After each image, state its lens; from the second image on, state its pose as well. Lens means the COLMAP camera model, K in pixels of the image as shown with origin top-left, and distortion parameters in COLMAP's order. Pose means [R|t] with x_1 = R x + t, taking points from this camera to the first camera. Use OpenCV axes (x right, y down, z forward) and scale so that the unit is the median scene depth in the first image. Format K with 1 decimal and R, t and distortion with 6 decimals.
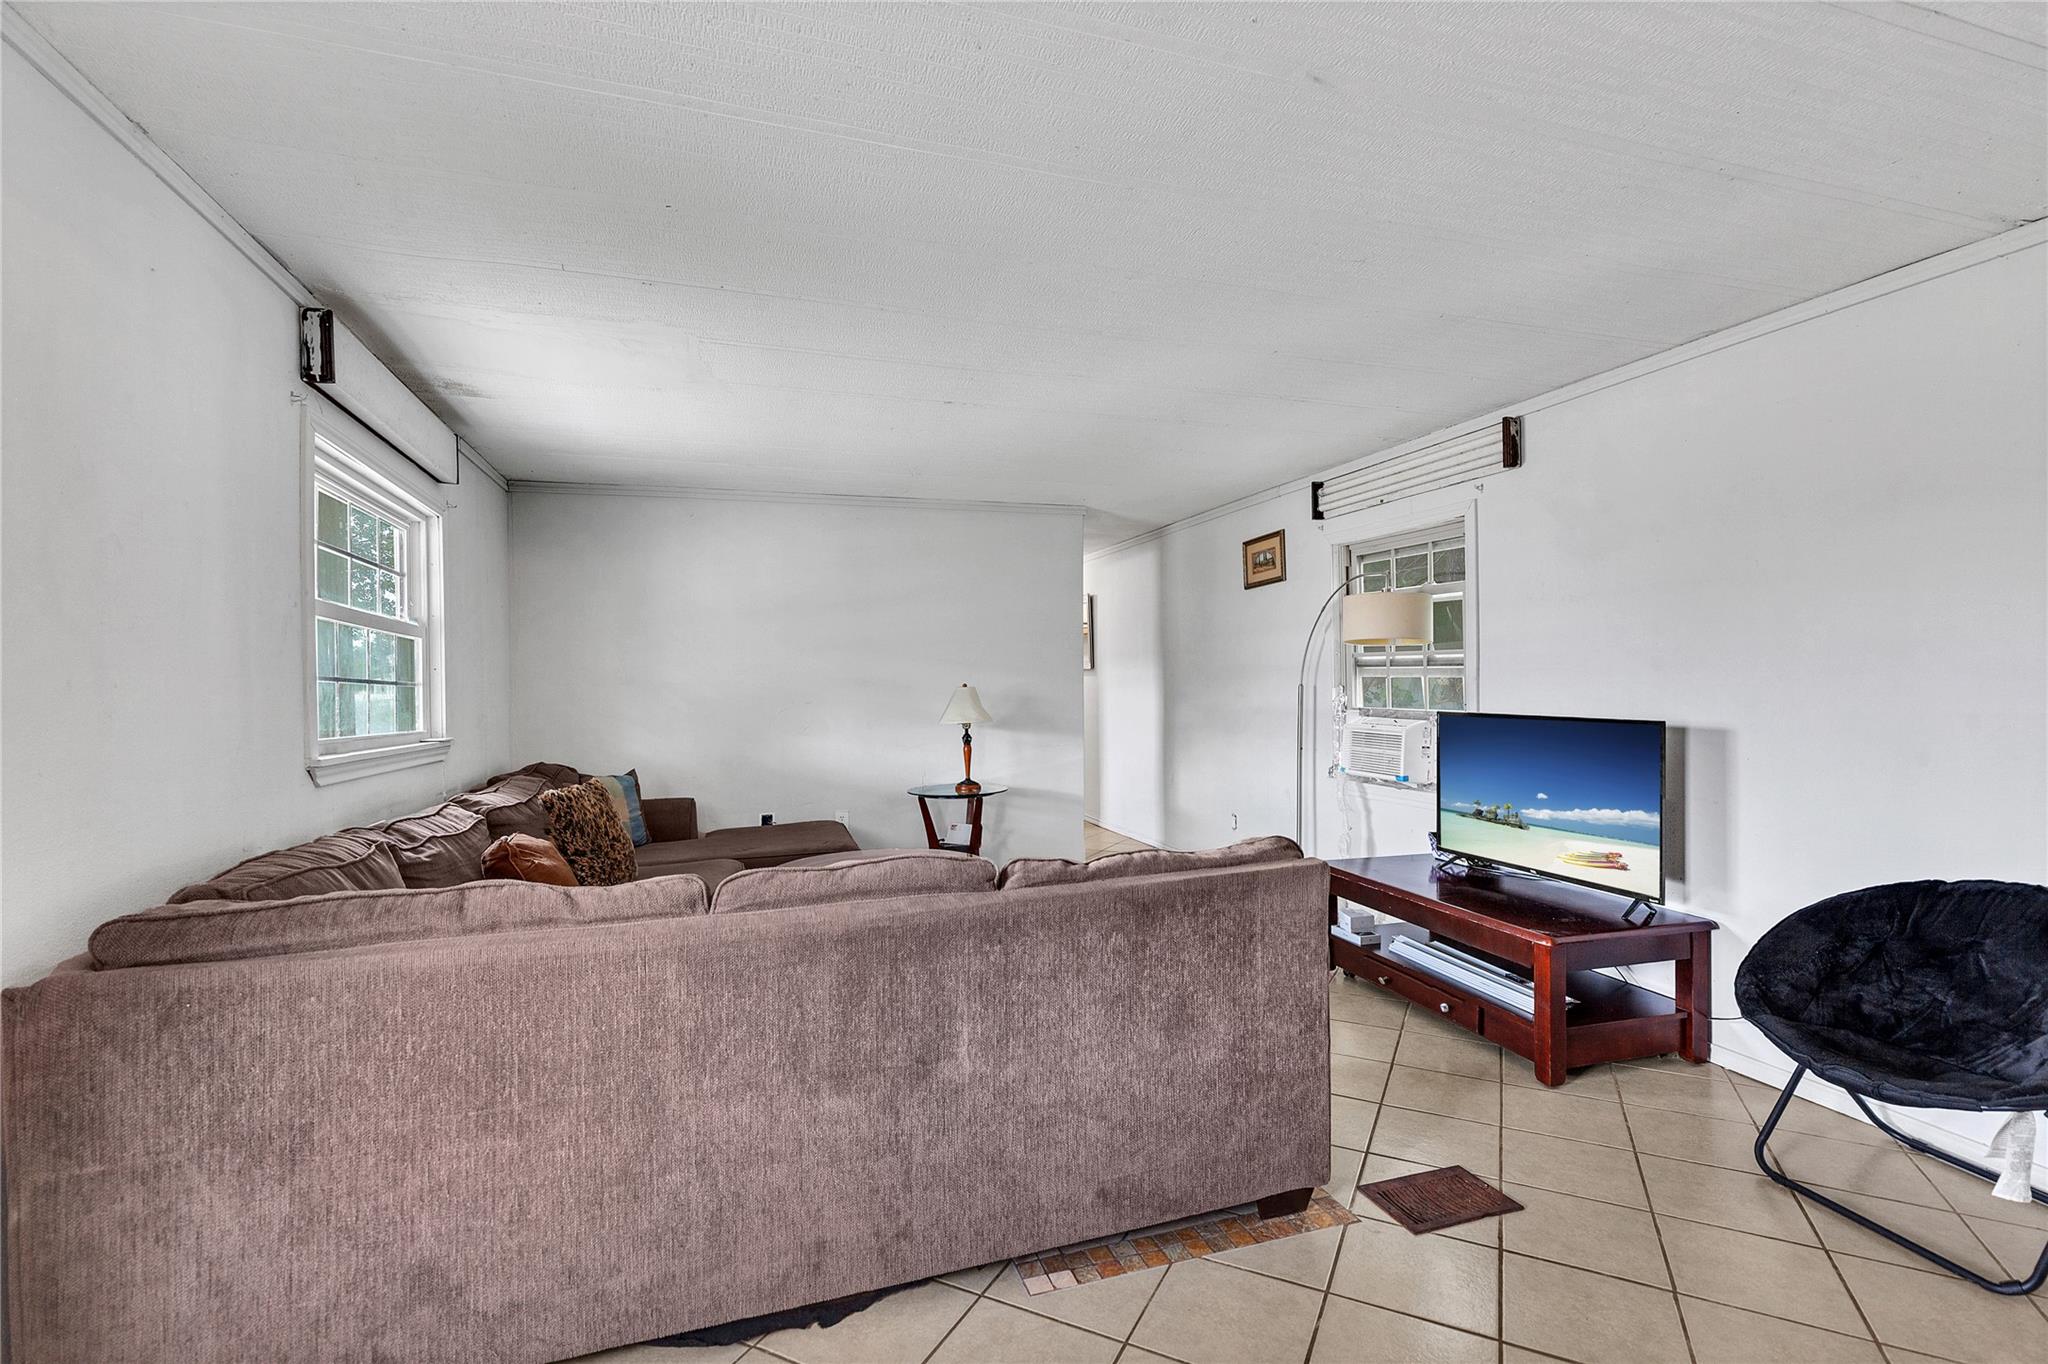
lens RADIAL K [[936.6, 0, 1036.8], [0, 936.6, 685.4], [0, 0, 1]] dist [0.005557, -0.000858]
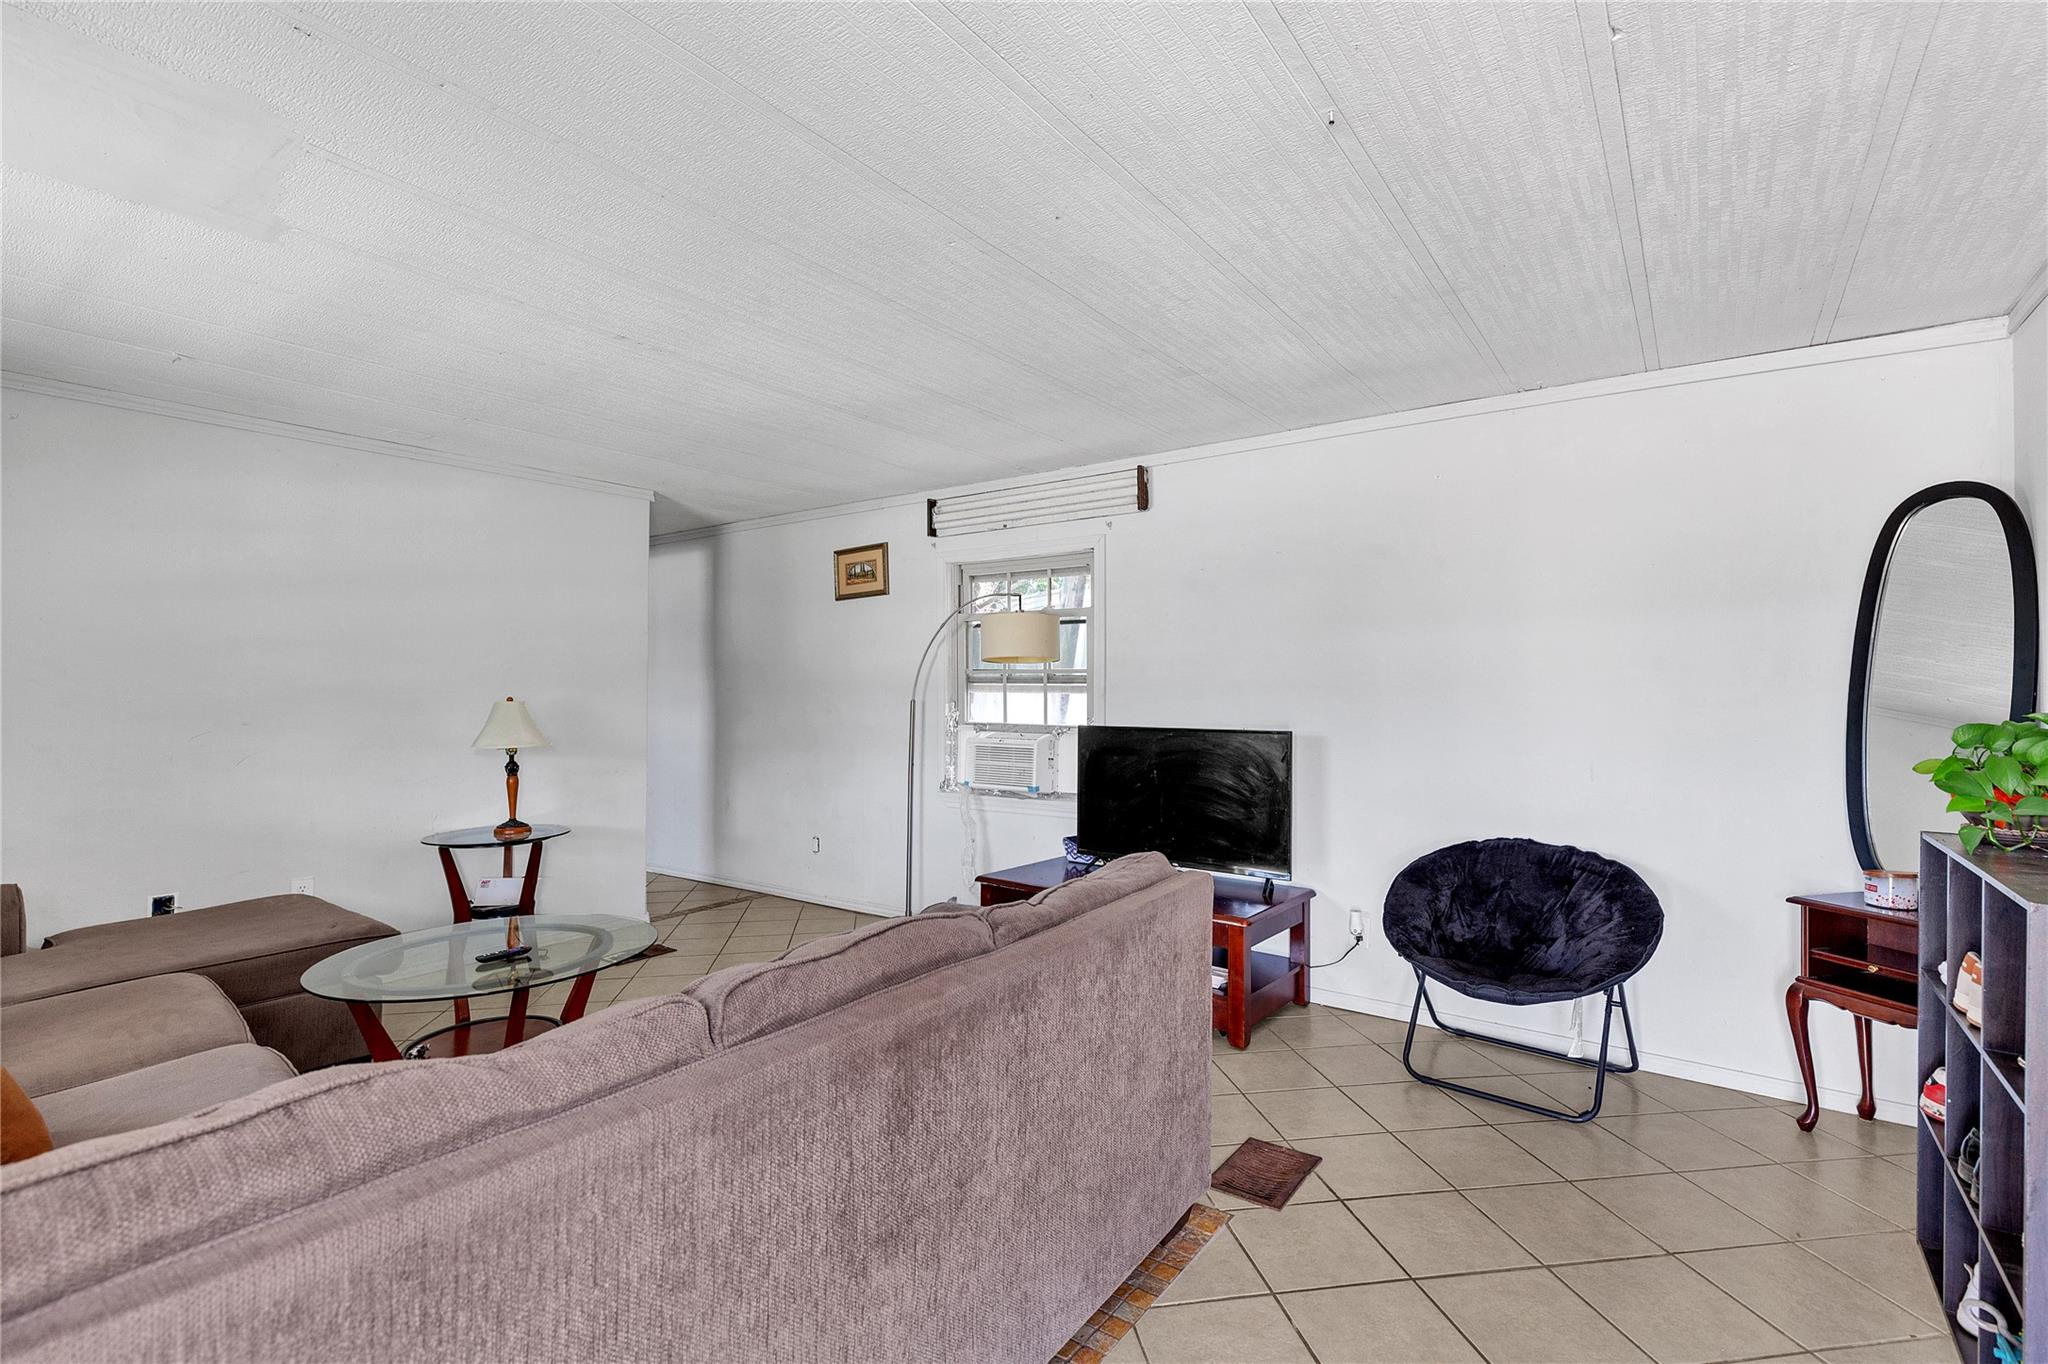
lens RADIAL K [[936.6, 0, 1037.1], [0, 936.6, 682.3], [0, 0, 1]] dist [0.005557, -0.000858]
pose [[0.808221, 0.014770, 0.588694, -0.260305], [-0.003273, 0.999783, -0.020590, 0.000311], [-0.588870, 0.014715, 0.808094, 0.158565]]
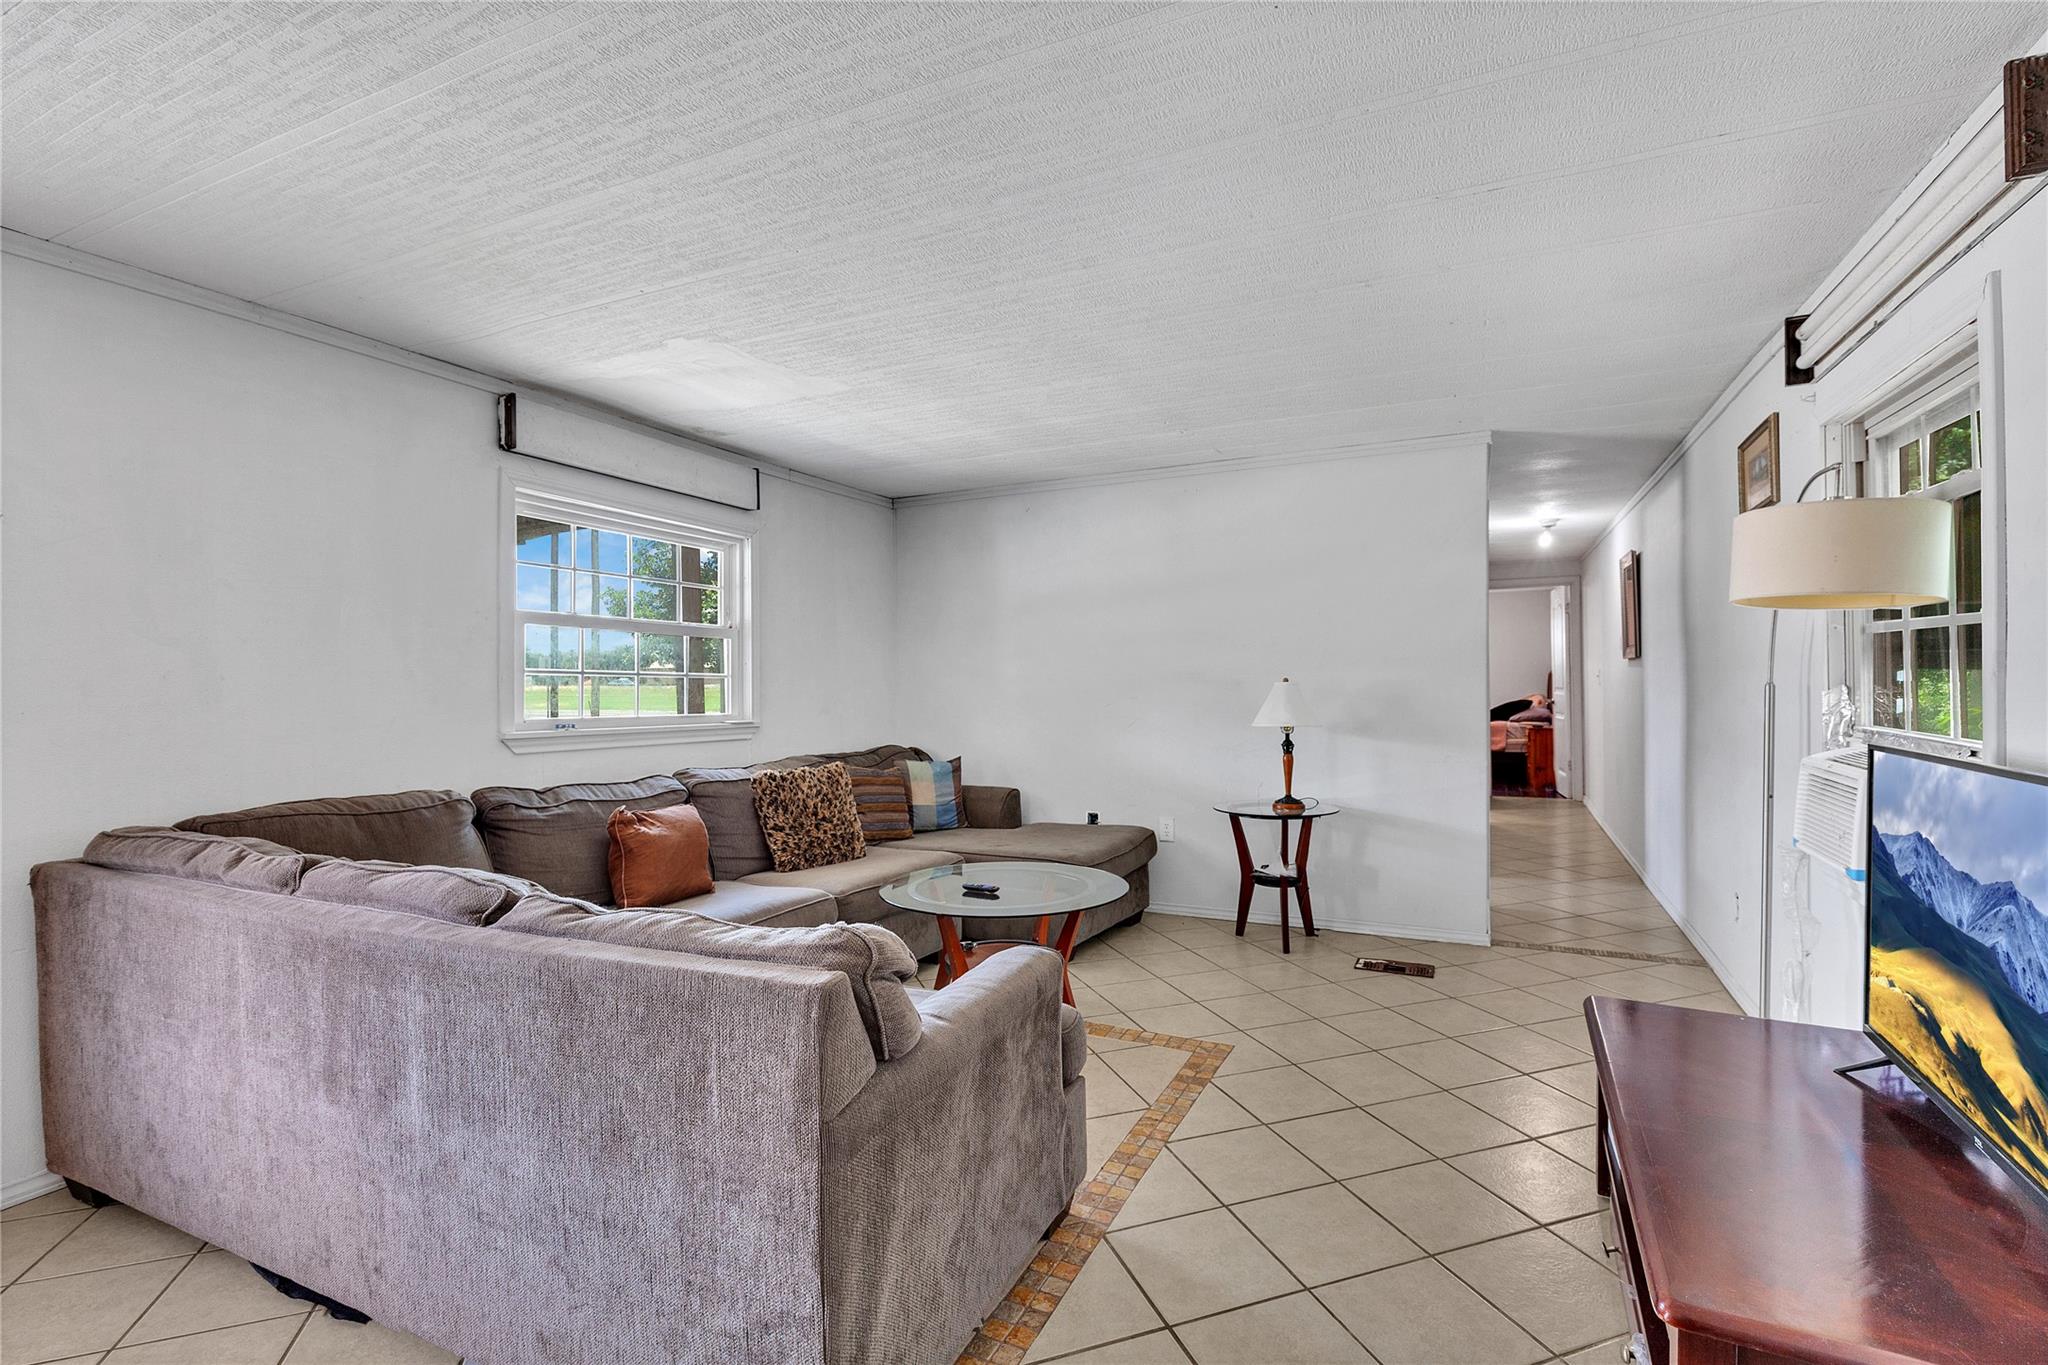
lens RADIAL K [[936.6, 0, 1035.1], [0, 936.6, 682.9], [0, 0, 1]] dist [0.005557, -0.000858]
pose [[0.719363, 0.009134, -0.694575, 0.472401], [-0.004685, 0.999955, 0.008297, -0.004716], [0.694619, -0.002715, 0.719373, 0.379709]]
